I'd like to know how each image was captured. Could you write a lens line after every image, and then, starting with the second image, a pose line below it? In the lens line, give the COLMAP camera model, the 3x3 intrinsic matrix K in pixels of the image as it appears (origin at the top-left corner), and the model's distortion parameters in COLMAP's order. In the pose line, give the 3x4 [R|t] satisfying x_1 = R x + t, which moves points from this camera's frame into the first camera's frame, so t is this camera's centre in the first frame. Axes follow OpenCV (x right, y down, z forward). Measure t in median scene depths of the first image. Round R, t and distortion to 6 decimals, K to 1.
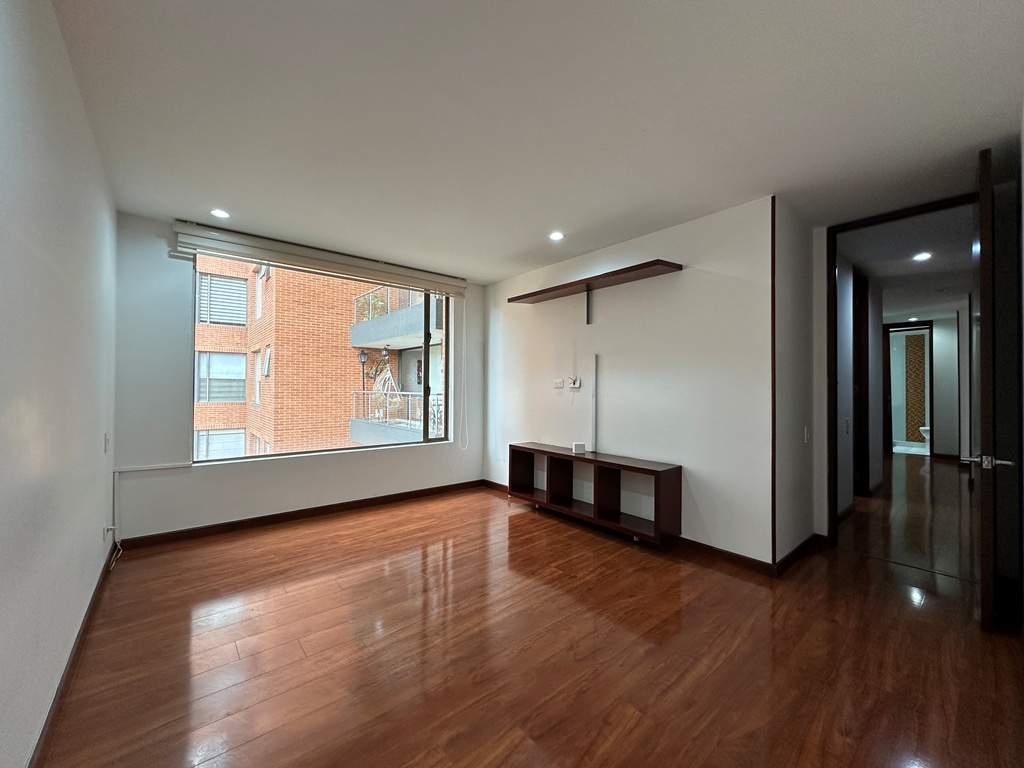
lens RADIAL K [[407.5, 0, 512.4], [0, 407.5, 382.8], [0, 0, 1]] dist [-0.004507, -0.000635]
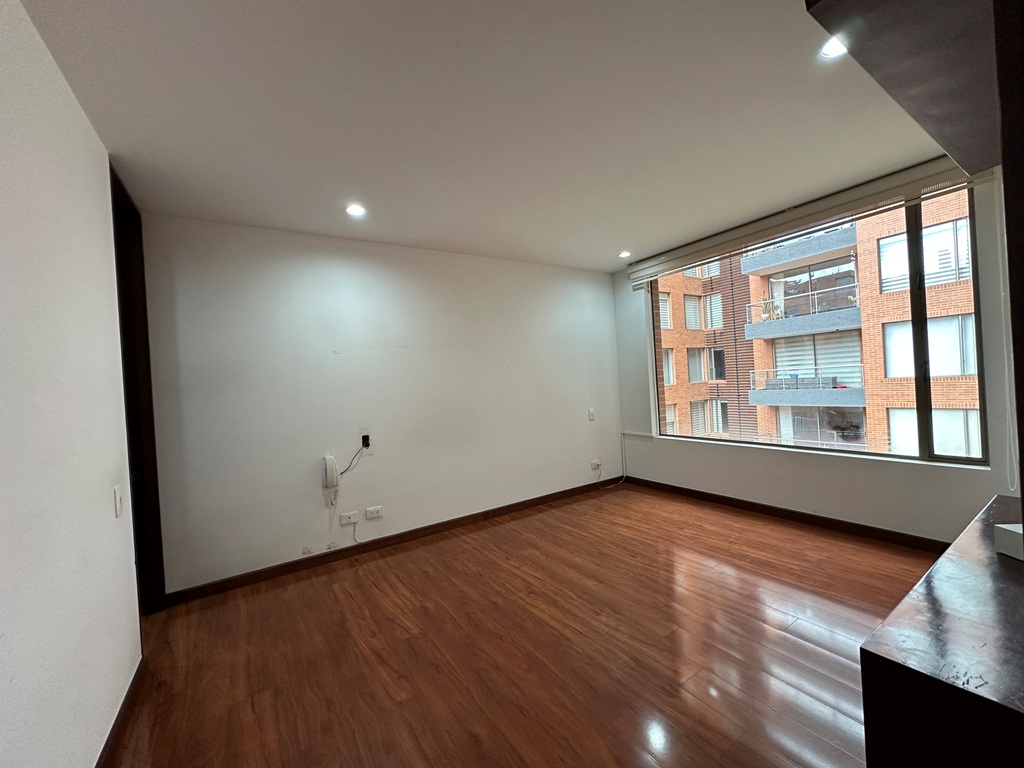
lens RADIAL K [[407.5, 0, 512.9], [0, 407.5, 387.1], [0, 0, 1]] dist [-0.004507, -0.000635]
pose [[-0.124807, 0.016639, -0.992042, 0.669969], [0.073186, 0.997290, 0.007520, -0.010589], [0.989478, -0.071665, -0.125686, 0.745496]]
